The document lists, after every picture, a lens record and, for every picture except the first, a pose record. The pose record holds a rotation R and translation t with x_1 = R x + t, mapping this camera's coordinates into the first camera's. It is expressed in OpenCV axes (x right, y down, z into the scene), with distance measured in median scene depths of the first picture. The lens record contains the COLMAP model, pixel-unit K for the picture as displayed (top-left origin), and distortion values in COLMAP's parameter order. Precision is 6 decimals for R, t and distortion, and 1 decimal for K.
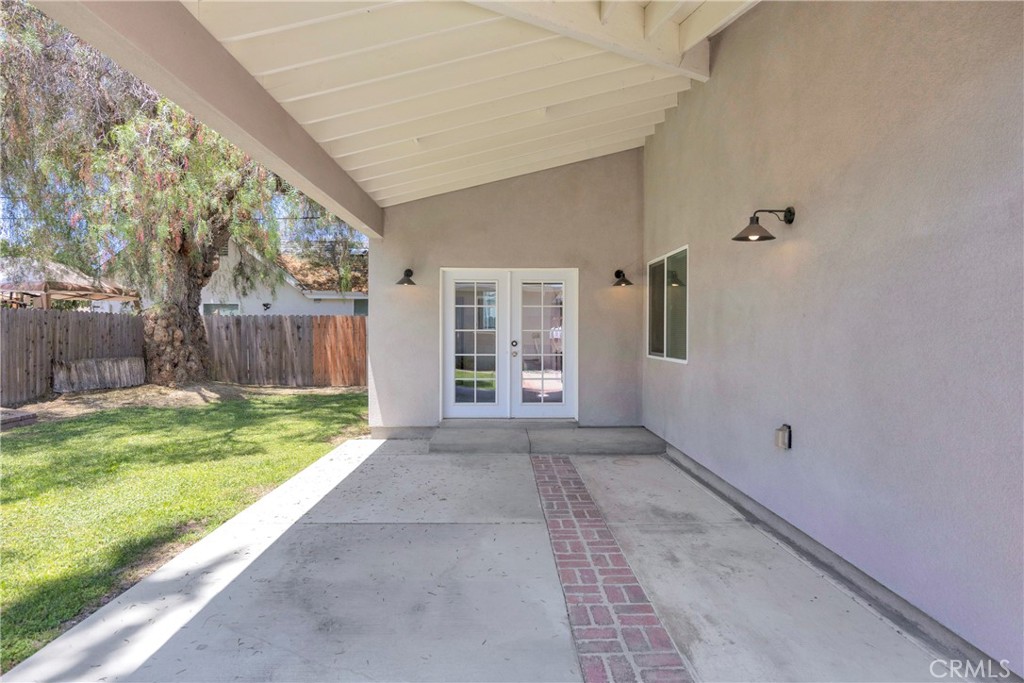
lens RADIAL K [[549.6, 0, 515.7], [0, 549.6, 336.8], [0, 0, 1]] dist [0.001453, -0.000013]
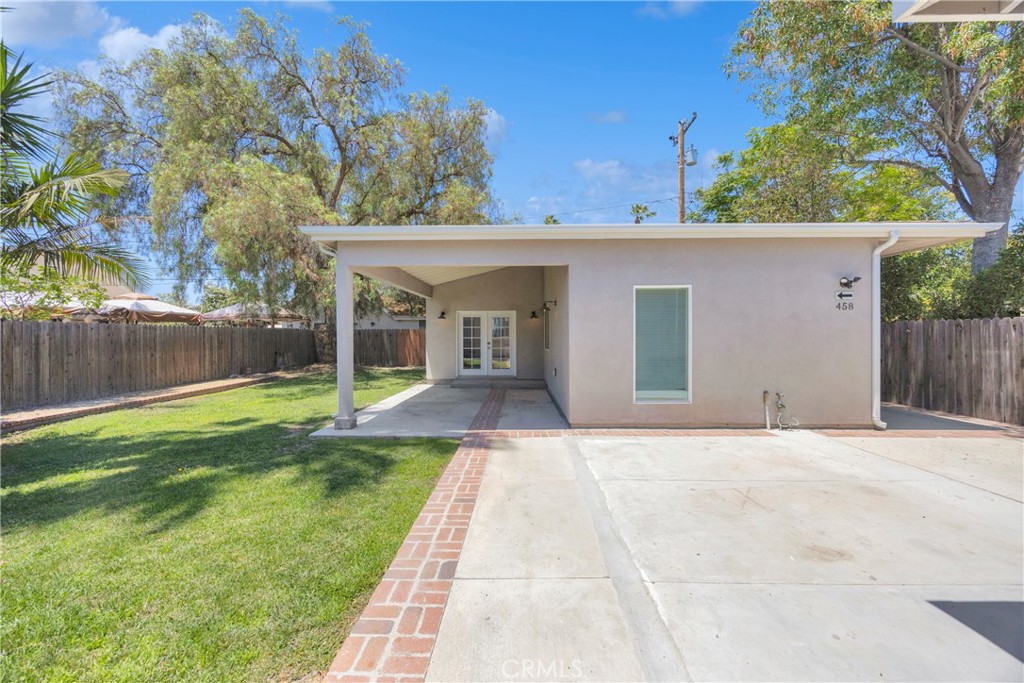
lens RADIAL K [[395.6, 0, 511.5], [0, 395.6, 337.0], [0, 0, 1]] dist [-0.000946, 0.000031]
pose [[0.998602, -0.003515, -0.052749, 0.154078], [0.003249, 0.999982, -0.005126, -0.005253], [0.052766, 0.004948, 0.998595, -0.556789]]
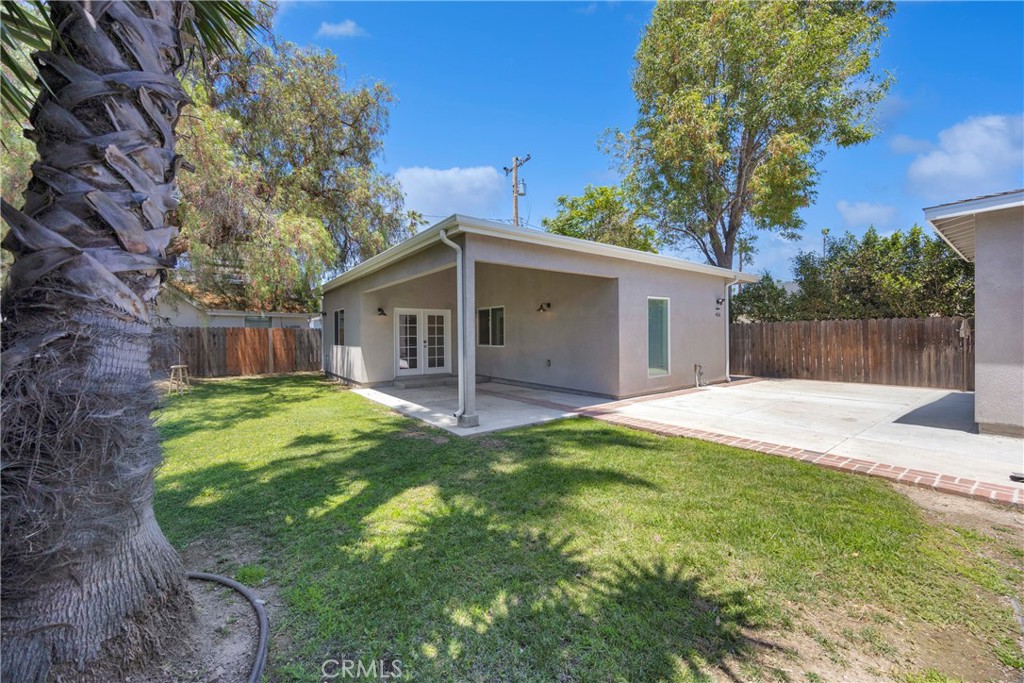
lens RADIAL K [[395.6, 0, 519.1], [0, 395.6, 339.8], [0, 0, 1]] dist [-0.000946, 0.000031]
pose [[0.815686, -0.011887, 0.578373, -0.541900], [0.014284, 0.999898, 0.000406, 0.008019], [-0.578319, 0.007930, 0.815772, -0.481501]]
